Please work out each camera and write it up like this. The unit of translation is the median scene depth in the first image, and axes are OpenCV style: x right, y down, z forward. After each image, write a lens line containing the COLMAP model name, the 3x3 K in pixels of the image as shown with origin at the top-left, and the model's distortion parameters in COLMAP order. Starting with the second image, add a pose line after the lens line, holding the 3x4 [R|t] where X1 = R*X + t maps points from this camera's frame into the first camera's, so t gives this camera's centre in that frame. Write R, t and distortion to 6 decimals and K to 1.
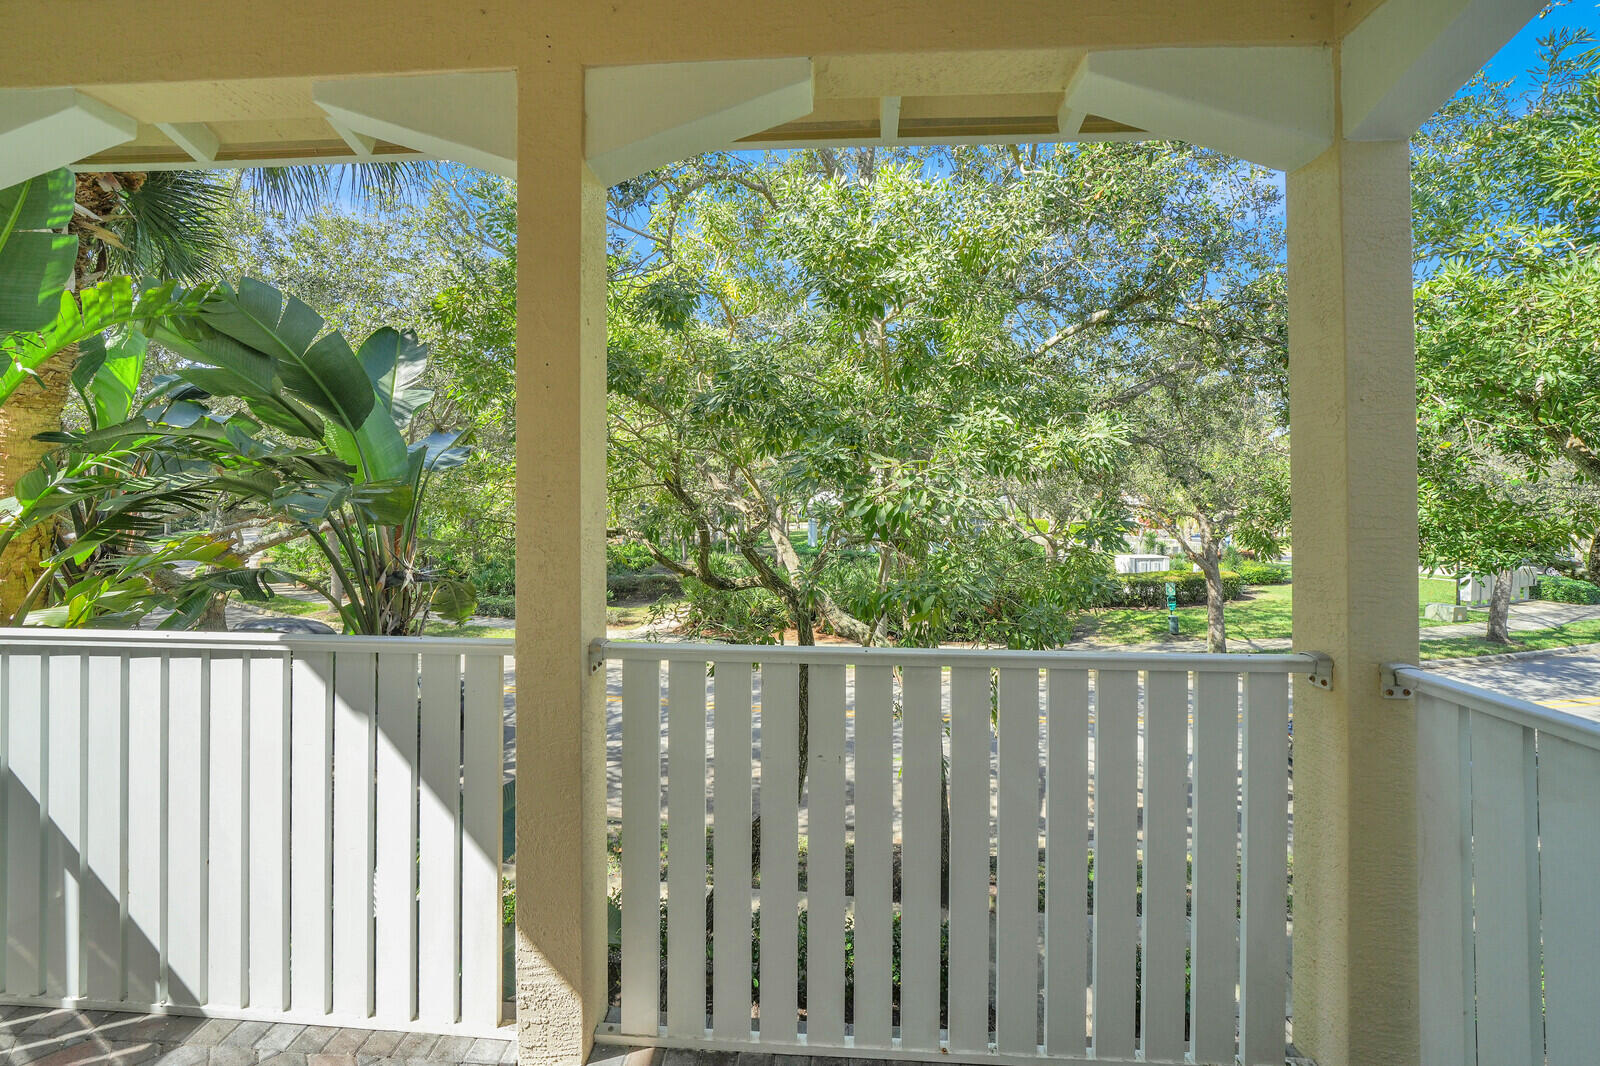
lens RADIAL K [[629.5, 0, 796.9], [0, 629.5, 482.0], [0, 0, 1]] dist [-0.019867, 0.006123]
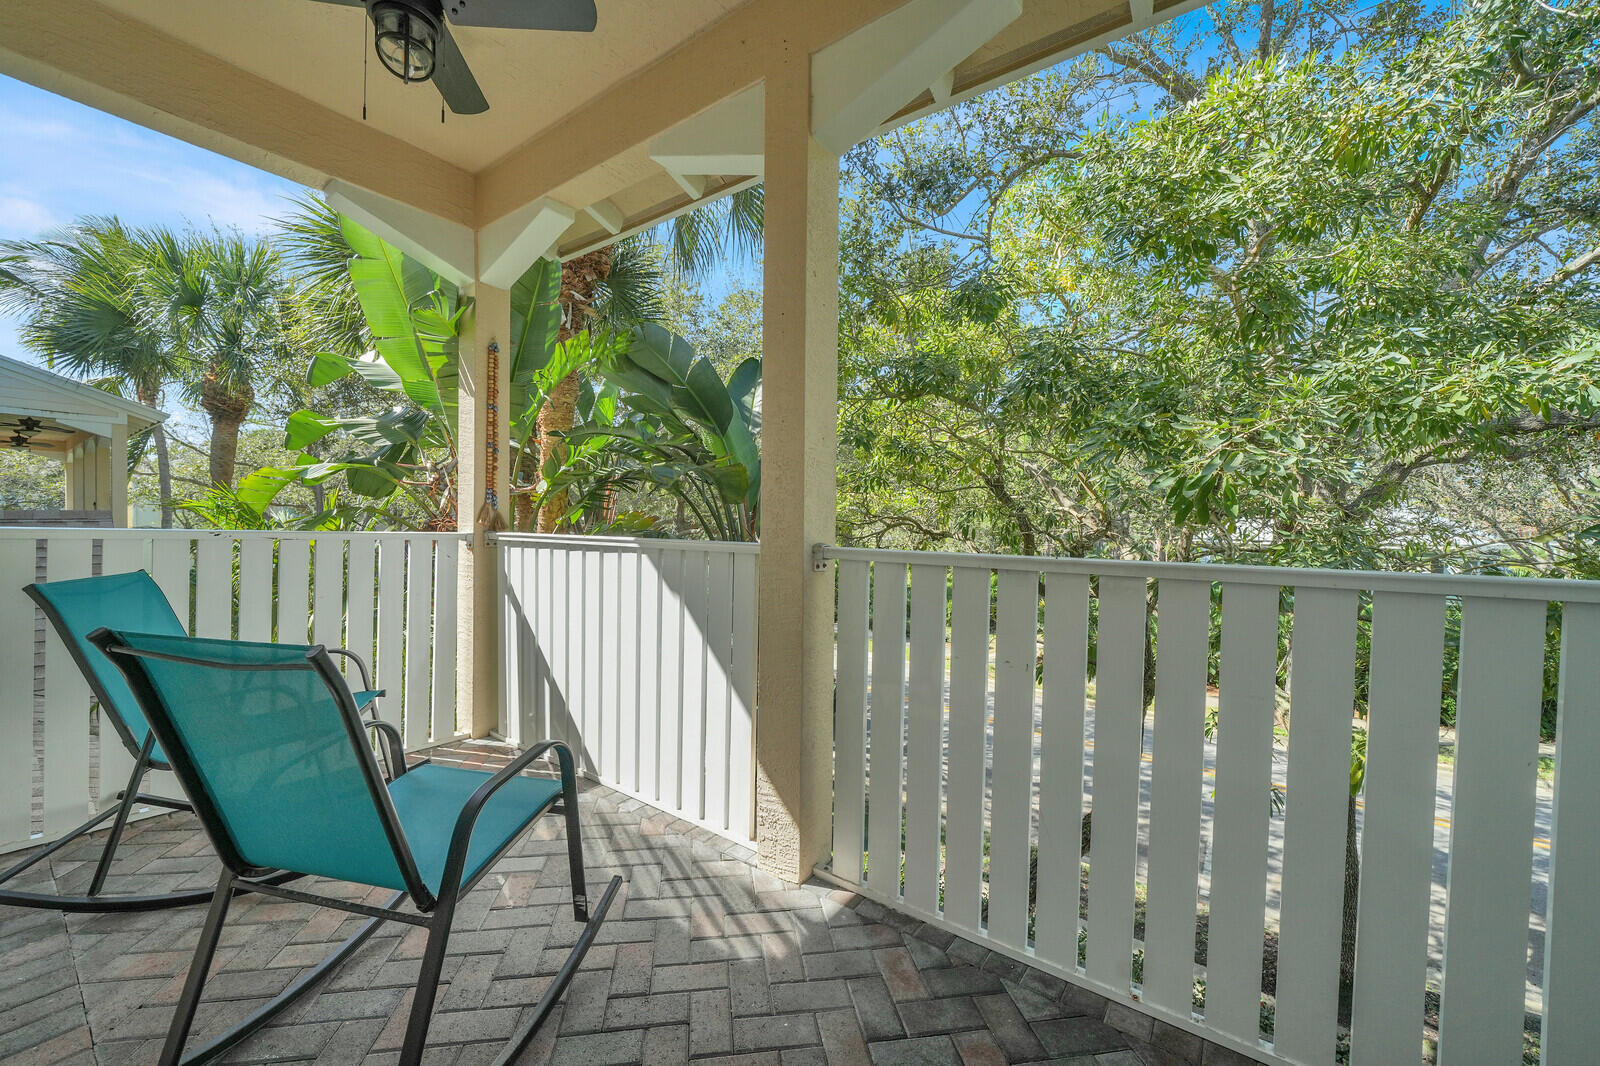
lens RADIAL K [[617.0, 0, 800.0], [0, 617.0, 533.0], [0, 0, 1]] dist [-0.000586, 0.000088]
pose [[0.841887, 0.017901, -0.539357, 0.261669], [-0.005450, 0.999681, 0.024671, 0.190975], [0.539626, -0.017831, 0.841716, -0.008789]]
